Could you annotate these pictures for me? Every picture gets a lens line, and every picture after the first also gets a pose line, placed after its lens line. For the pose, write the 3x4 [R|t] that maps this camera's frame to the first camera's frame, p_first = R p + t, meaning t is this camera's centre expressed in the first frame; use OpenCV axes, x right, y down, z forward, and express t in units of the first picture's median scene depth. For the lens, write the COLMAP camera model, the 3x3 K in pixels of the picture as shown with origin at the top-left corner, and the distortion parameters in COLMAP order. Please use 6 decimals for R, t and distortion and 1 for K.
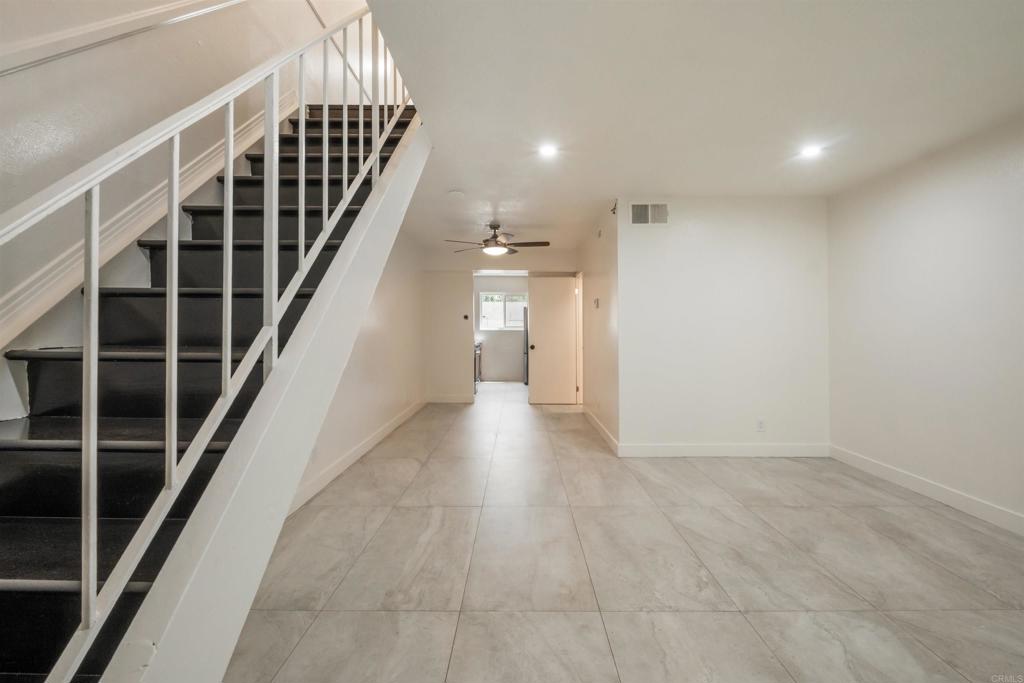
lens RADIAL K [[469.0, 0, 513.1], [0, 469.0, 334.1], [0, 0, 1]] dist [-0.013781, 0.002743]
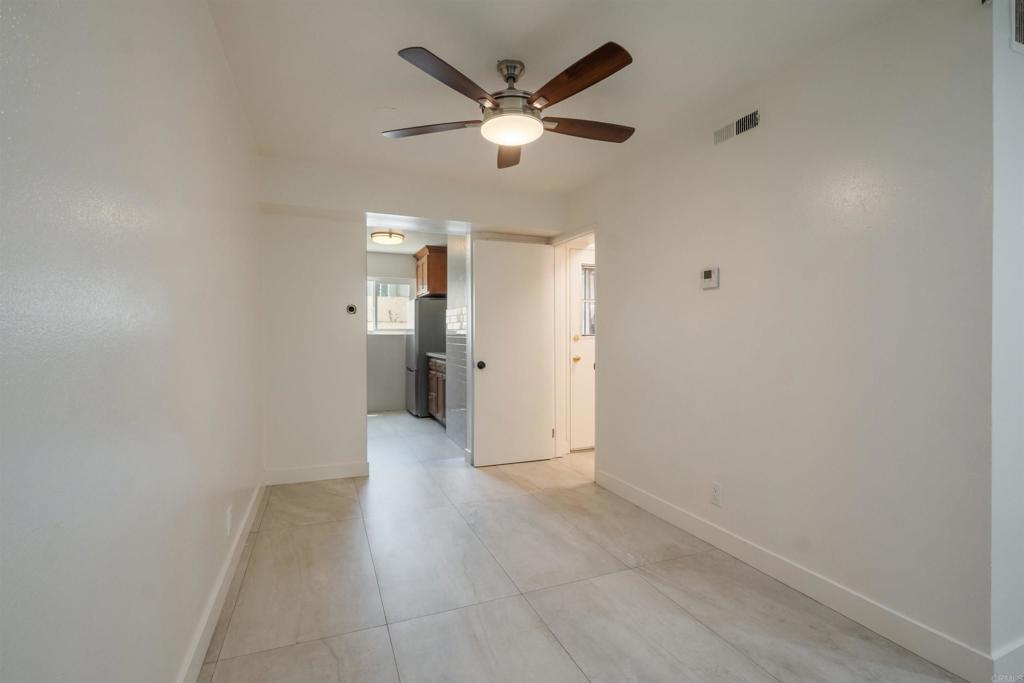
lens RADIAL K [[469.0, 0, 508.1], [0, 469.0, 341.4], [0, 0, 1]] dist [-0.013781, 0.002743]
pose [[0.926750, -0.005569, 0.375638, -0.134484], [0.003761, 0.999978, 0.005547, -0.003021], [-0.375661, -0.003728, 0.926750, 0.458573]]
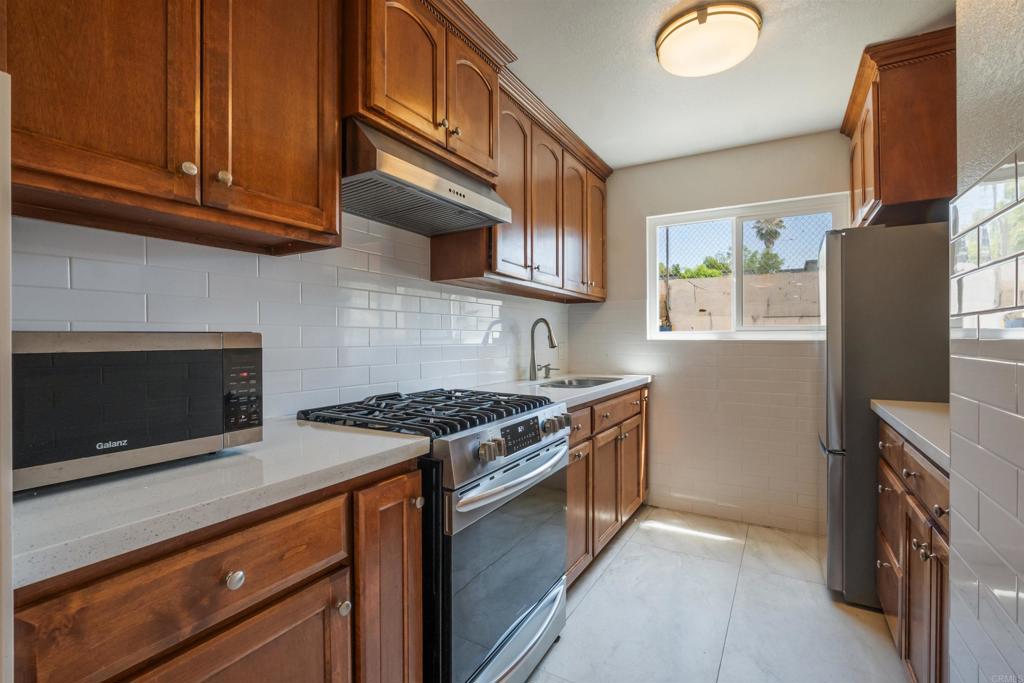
lens RADIAL K [[469.0, 0, 517.1], [0, 469.0, 339.1], [0, 0, 1]] dist [-0.013781, 0.002743]
pose [[0.871581, -0.006901, -0.490202, 0.010504], [0.001692, 0.999937, -0.011068, -0.009923], [0.490248, 0.008817, 0.871538, 1.008385]]
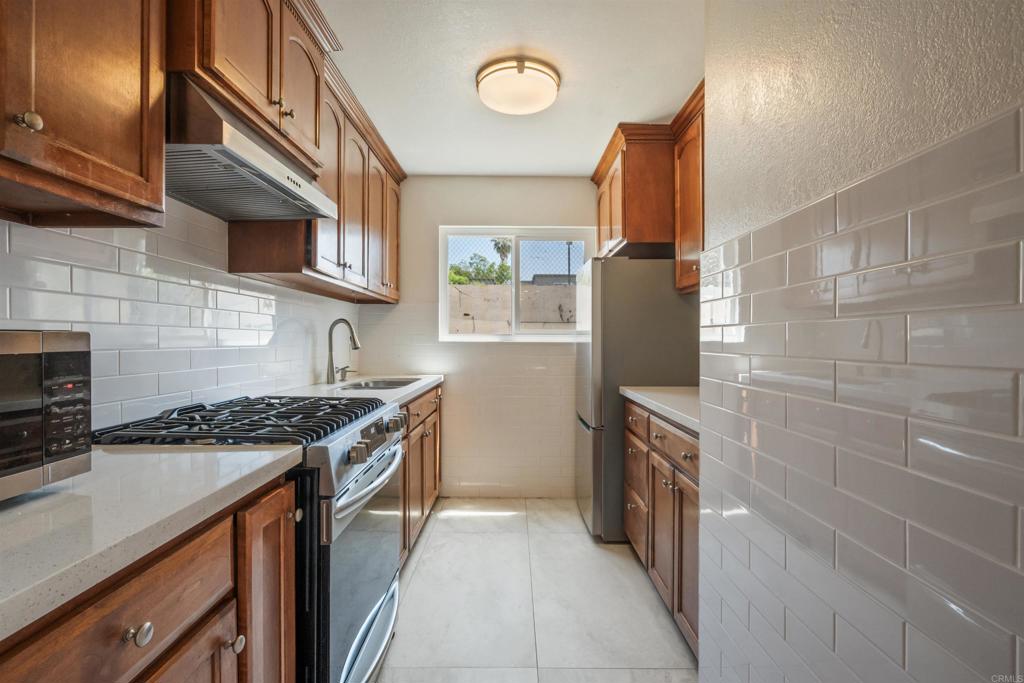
lens RADIAL K [[469.0, 0, 523.1], [0, 469.0, 340.4], [0, 0, 1]] dist [-0.013781, 0.002743]
pose [[0.999654, -0.003070, 0.026106, -0.028444], [0.003329, 0.999946, -0.009891, -0.010016], [-0.026075, 0.009975, 0.999610, 0.981408]]
